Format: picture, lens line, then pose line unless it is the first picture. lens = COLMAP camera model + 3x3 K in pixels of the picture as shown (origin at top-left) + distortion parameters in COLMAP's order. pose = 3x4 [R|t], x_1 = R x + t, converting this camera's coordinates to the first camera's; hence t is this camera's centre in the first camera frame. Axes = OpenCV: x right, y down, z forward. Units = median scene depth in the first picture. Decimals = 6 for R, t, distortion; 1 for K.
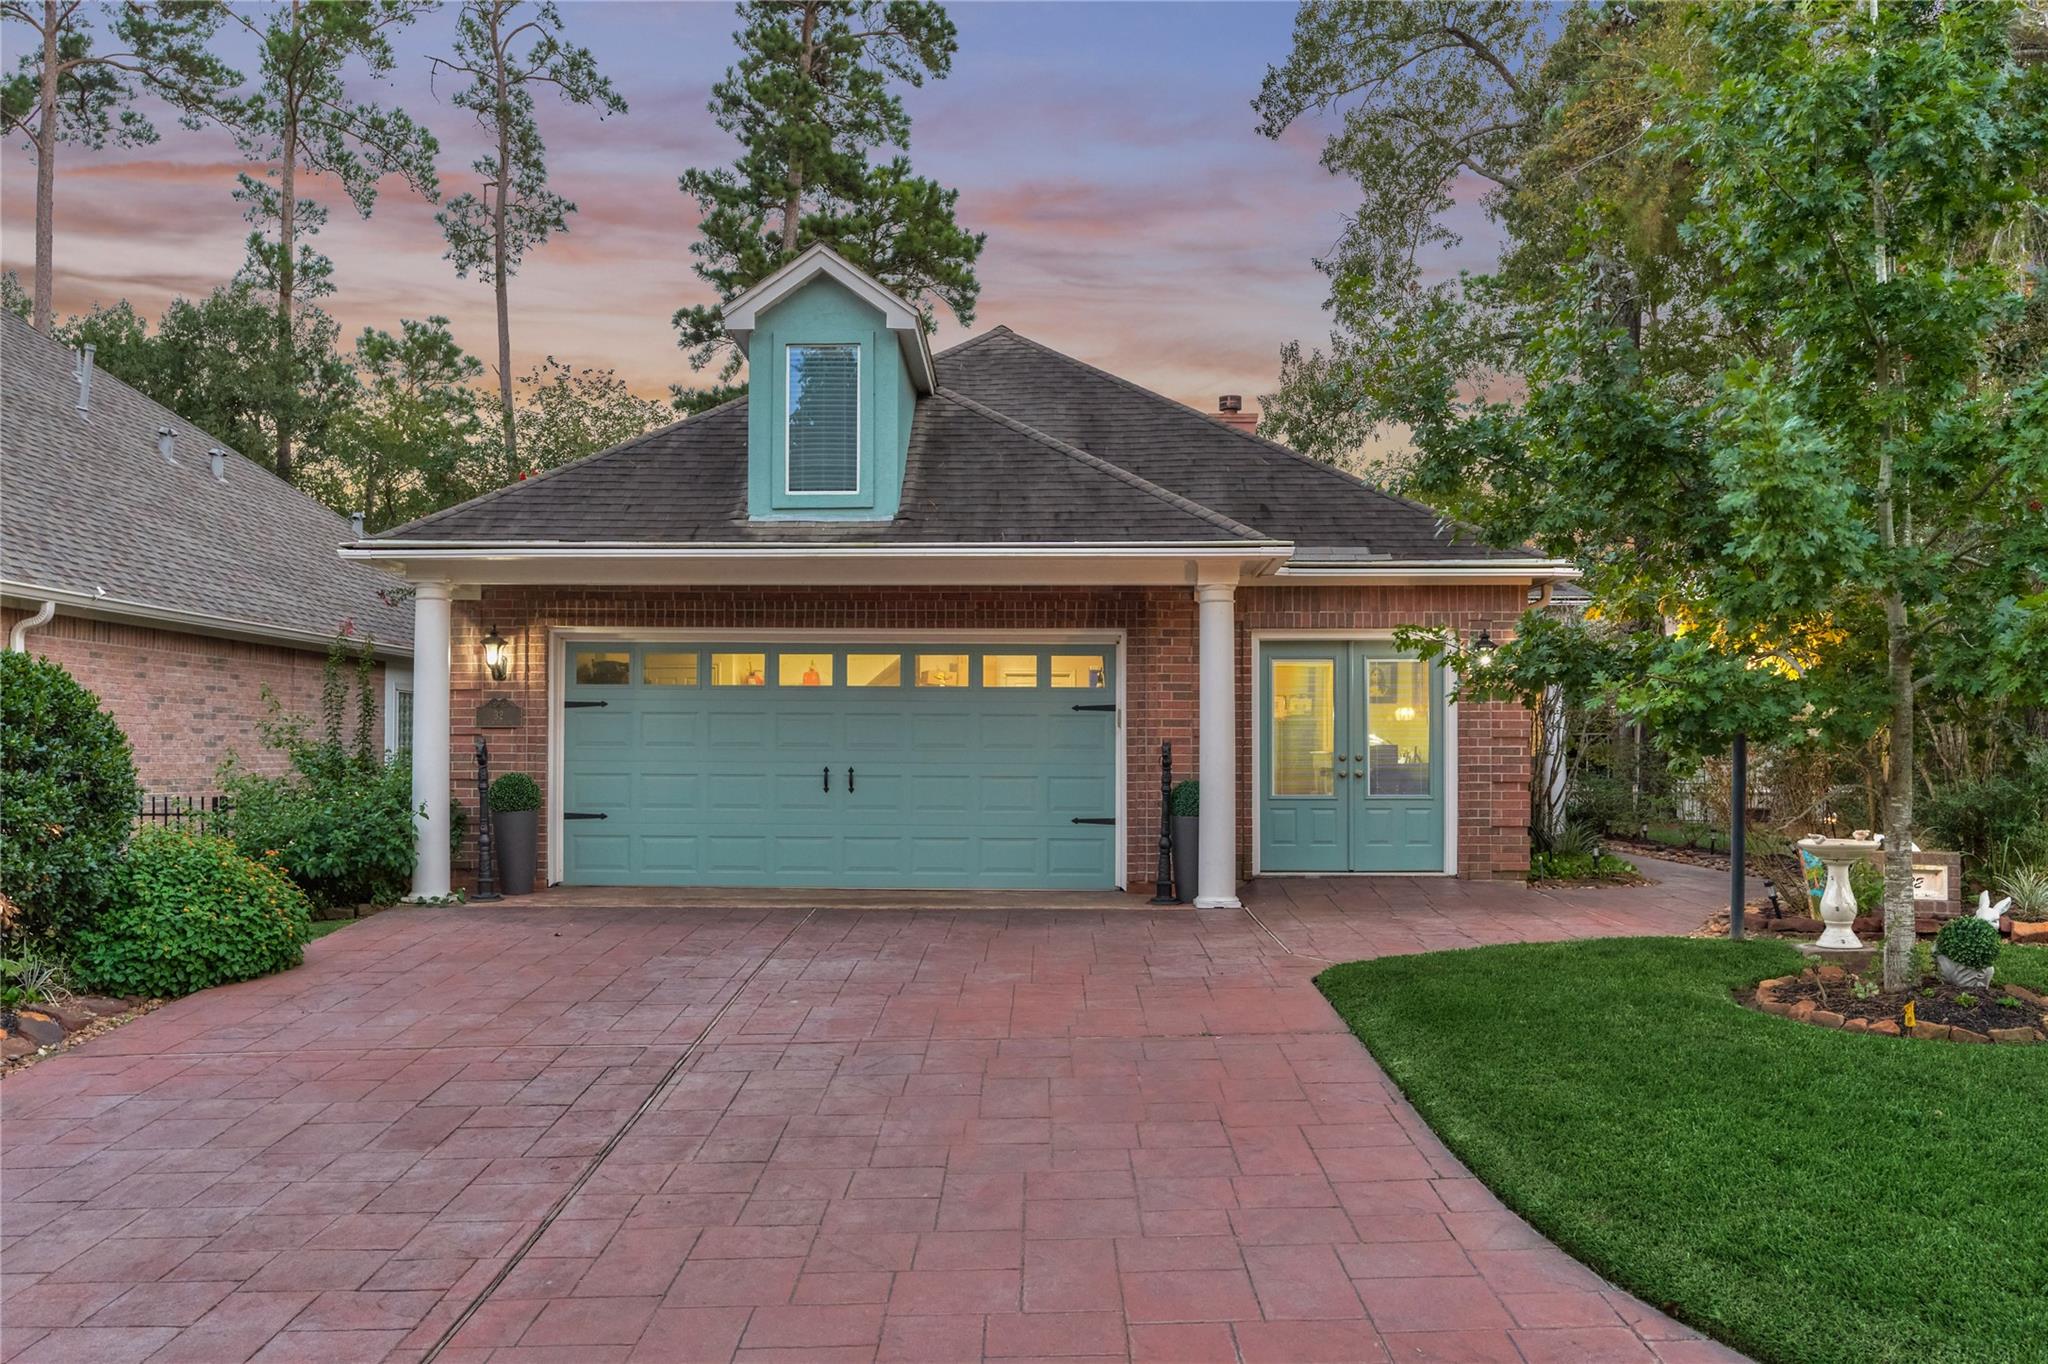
lens RADIAL K [[1632.5, 0, 1024.0], [0, 1632.5, 742.0], [0, 0, 1]] dist [0.001017, 0.003378]
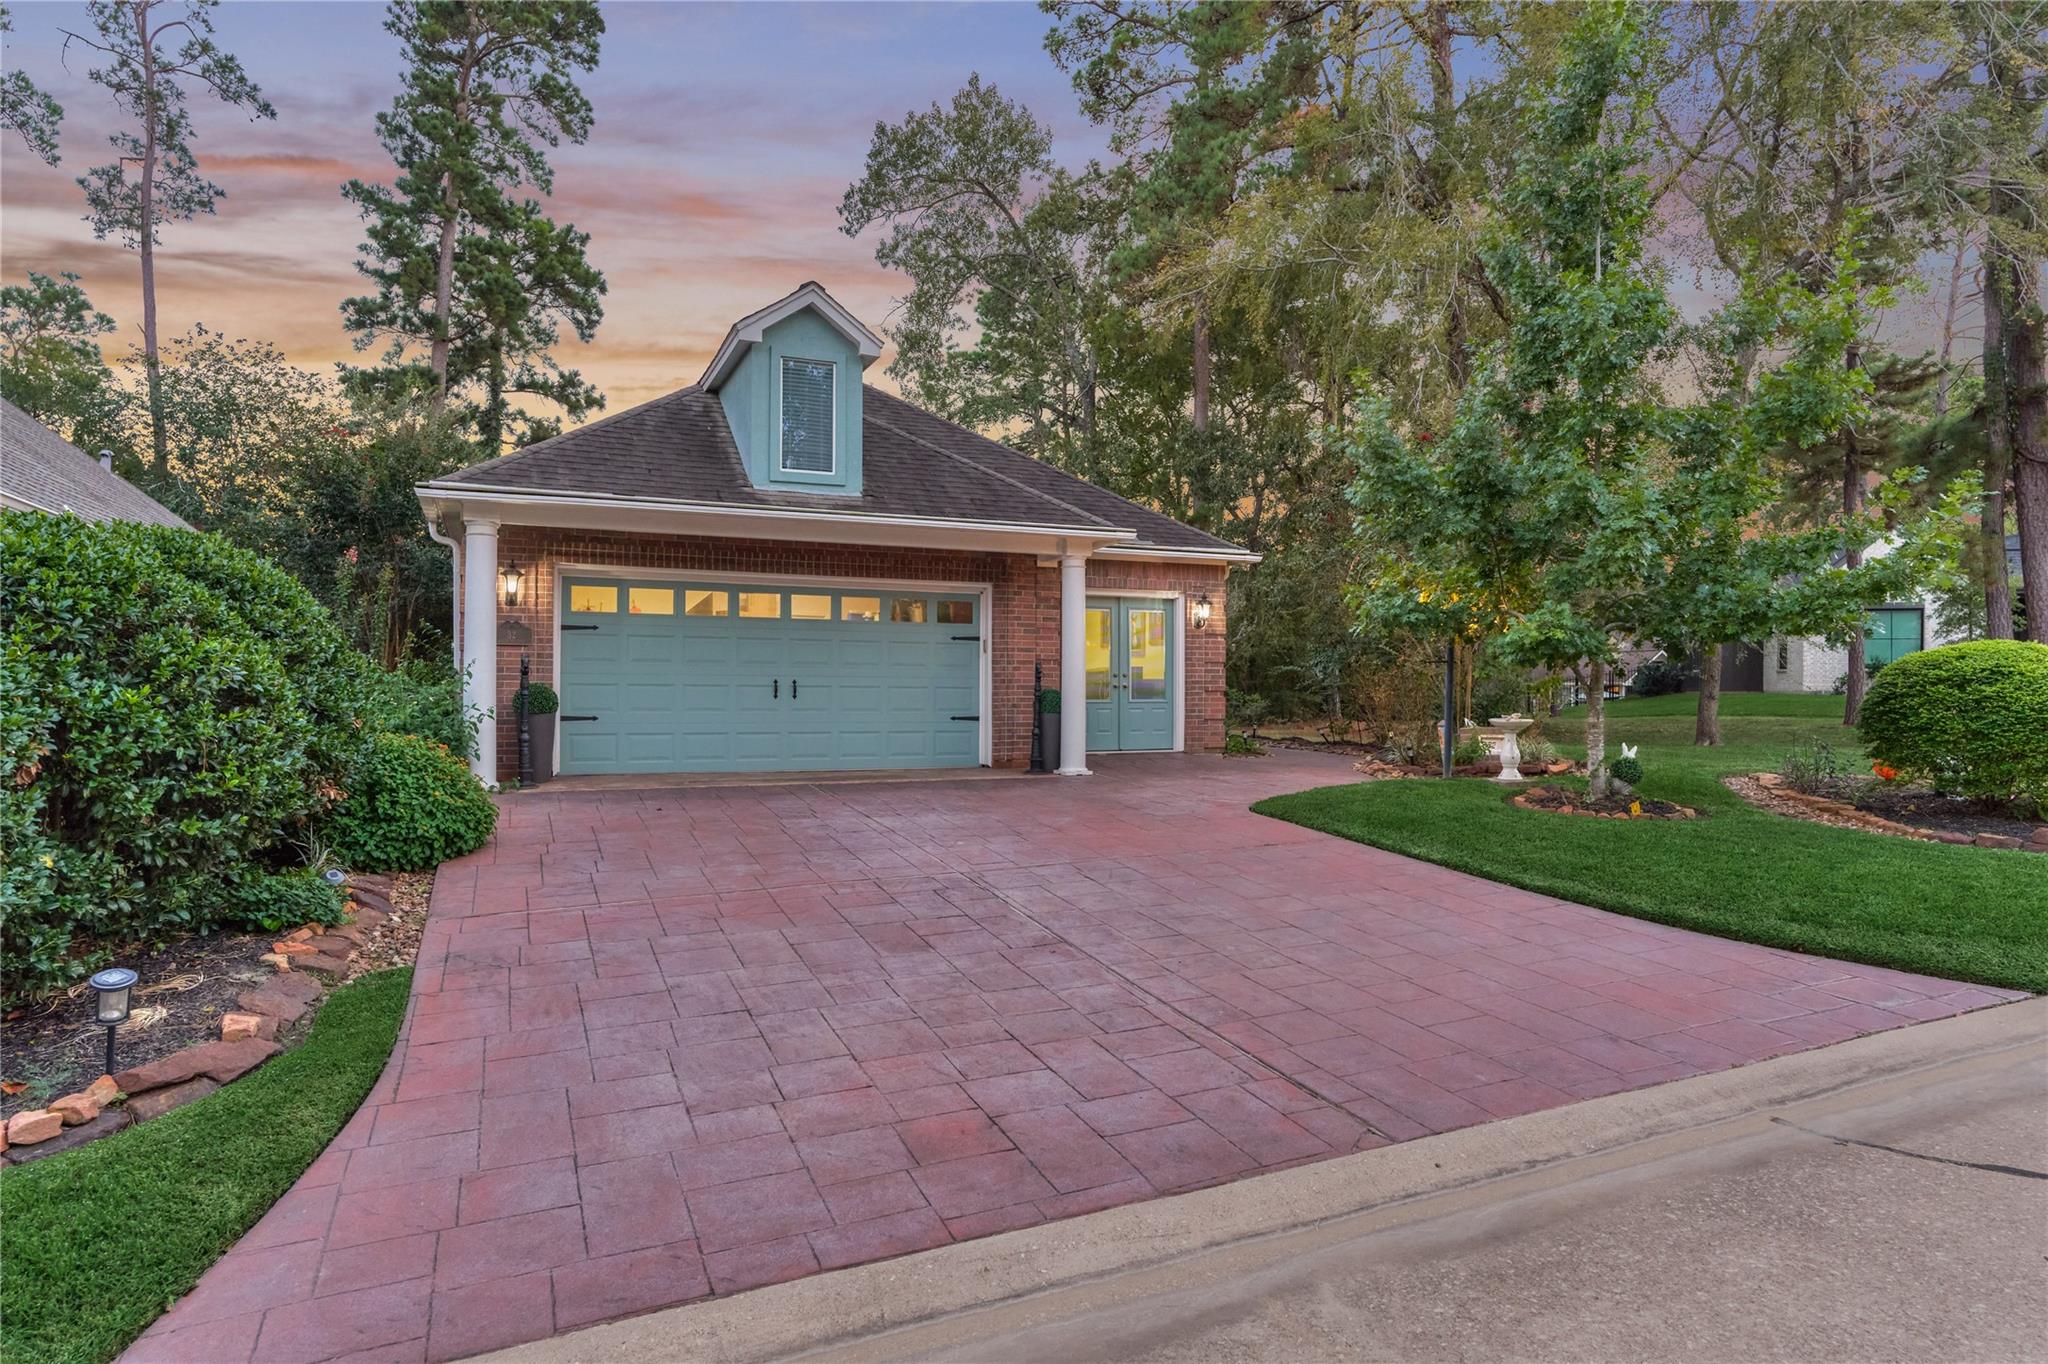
lens RADIAL K [[1191.6, 0, 1024.0], [0, 1191.6, 682.0], [0, 0, 1]] dist [-0.001364, 0.000486]
pose [[0.904498, 0.003779, 0.426462, -0.349957], [-0.005866, 0.999976, 0.003579, 0.012874], [-0.426438, -0.005739, 0.904498, 0.043950]]
